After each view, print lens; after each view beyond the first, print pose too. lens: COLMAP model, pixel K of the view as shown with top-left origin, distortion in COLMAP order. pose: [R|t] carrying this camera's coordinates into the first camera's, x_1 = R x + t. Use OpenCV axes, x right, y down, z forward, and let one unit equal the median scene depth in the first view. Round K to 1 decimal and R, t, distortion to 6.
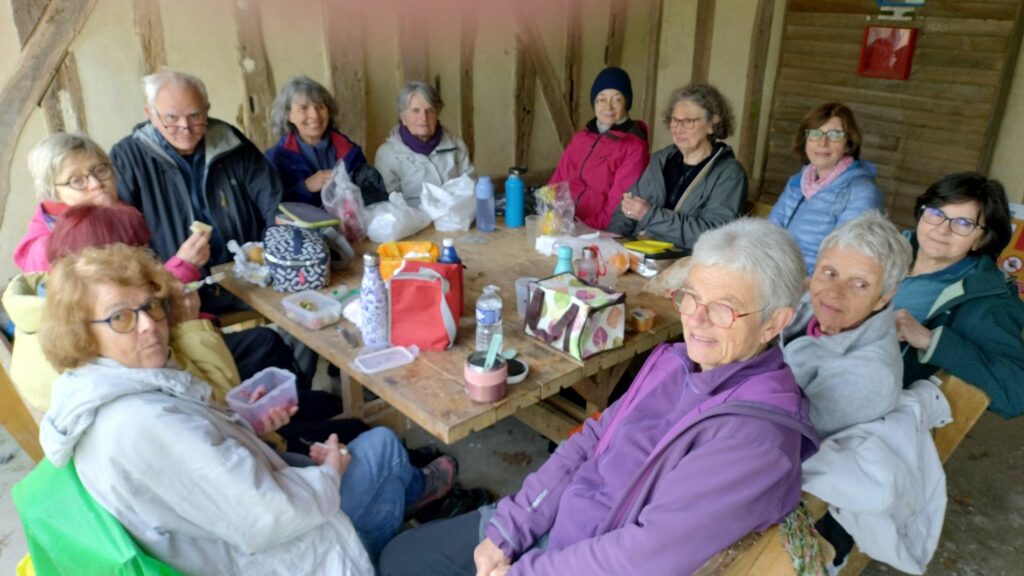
lens RADIAL K [[801.4, 0, 512.0], [0, 801.4, 288.0], [0, 0, 1]] dist [0.002794, 0.002742]
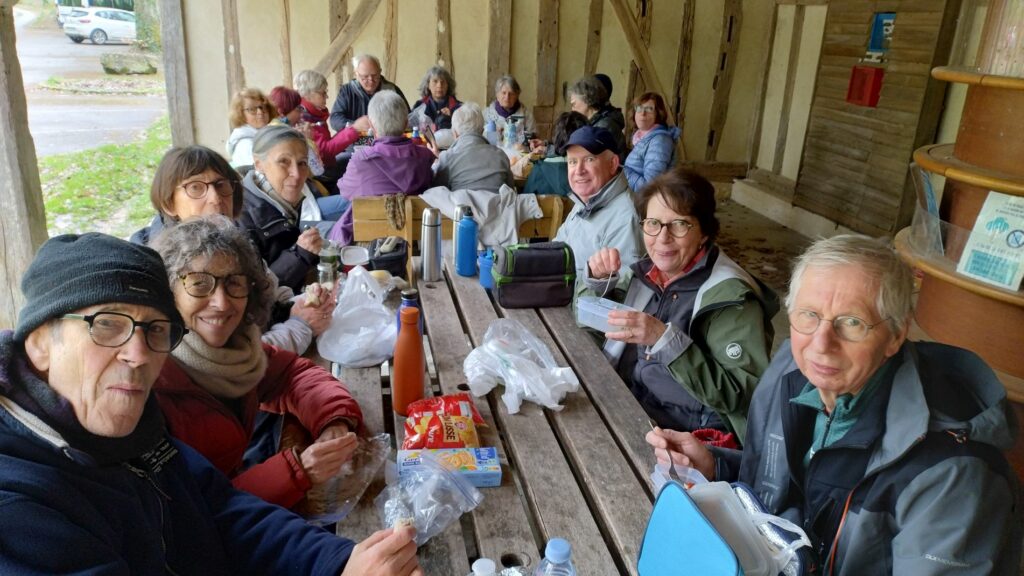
lens RADIAL K [[770.8, 0, 512.0], [0, 770.8, 288.0], [0, 0, 1]] dist [0.041849, -0.001267]
pose [[0.861669, 0.194440, -0.468742, 0.751676], [-0.219634, 0.975582, 0.000938, 0.187986], [0.457479, 0.102144, 0.883335, -0.438951]]
